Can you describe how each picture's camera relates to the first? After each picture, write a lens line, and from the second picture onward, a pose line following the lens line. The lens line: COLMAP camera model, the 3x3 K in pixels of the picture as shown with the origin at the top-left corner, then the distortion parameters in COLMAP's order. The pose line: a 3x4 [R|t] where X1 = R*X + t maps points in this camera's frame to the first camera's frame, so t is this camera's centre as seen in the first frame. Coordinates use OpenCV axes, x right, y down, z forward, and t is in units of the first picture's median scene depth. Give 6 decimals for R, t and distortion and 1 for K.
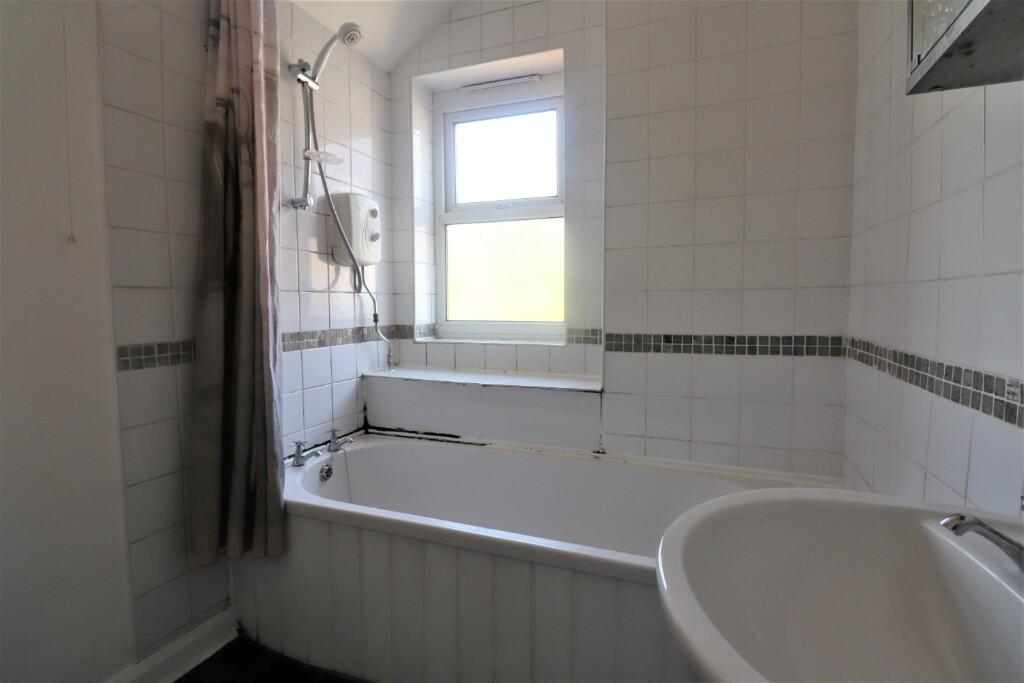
lens RADIAL K [[477.4, 0, 510.8], [0, 477.4, 339.5], [0, 0, 1]] dist [-0.007401, -0.002321]
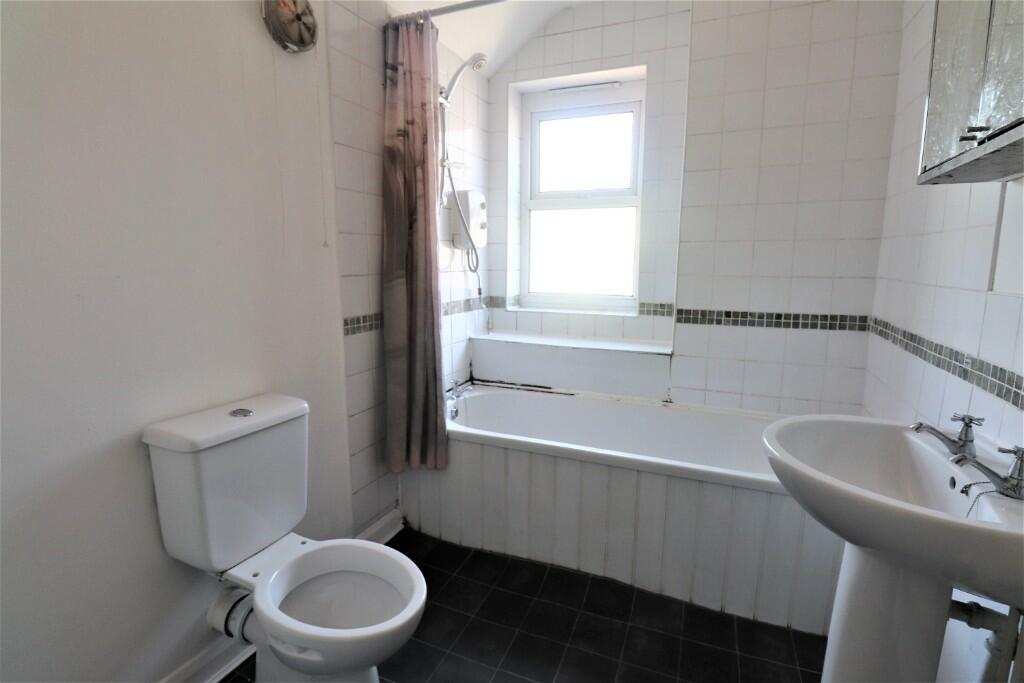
lens RADIAL K [[477.4, 0, 513.1], [0, 477.4, 341.1], [0, 0, 1]] dist [-0.007401, -0.002321]
pose [[0.999404, 0.014667, -0.031240, -0.222735], [-0.011777, 0.995801, 0.090787, -0.042283], [0.032440, -0.090365, 0.995380, -0.319384]]
